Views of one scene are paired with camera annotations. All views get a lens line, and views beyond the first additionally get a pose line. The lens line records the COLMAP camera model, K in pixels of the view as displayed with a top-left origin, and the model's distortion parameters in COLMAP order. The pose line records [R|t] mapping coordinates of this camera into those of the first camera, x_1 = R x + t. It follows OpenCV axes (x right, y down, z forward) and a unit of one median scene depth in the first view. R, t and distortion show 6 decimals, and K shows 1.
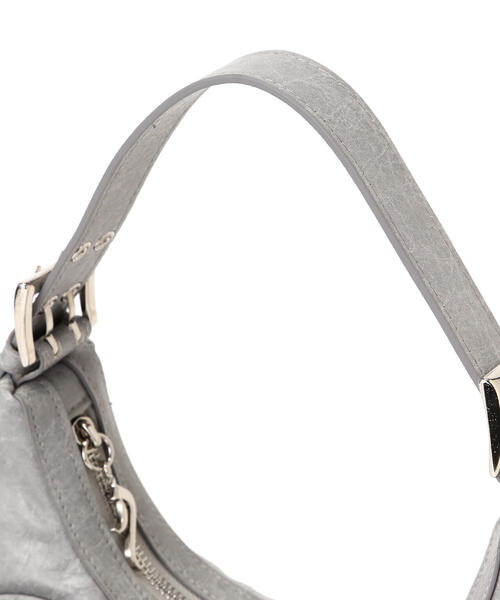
lens RADIAL K [[2114.7, 0, 250.0], [0, 2114.7, 300.0], [0, 0, 1]] dist [0.072647, 3.158983]
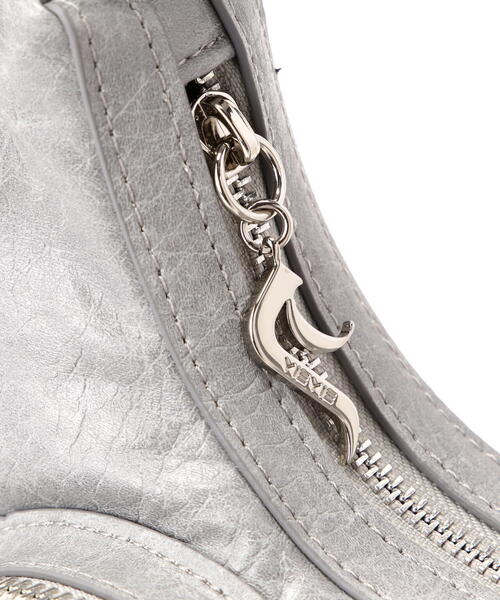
lens RADIAL K [[2216.1, 0, 250.0], [0, 2216.1, 300.0], [0, 0, 1]] dist [-0.070273, -0.425527]
pose [[0.999134, 0.003719, -0.041451, -0.053627], [-0.004572, 0.999779, -0.020503, 0.107060], [0.041366, 0.020675, 0.998930, 0.567448]]
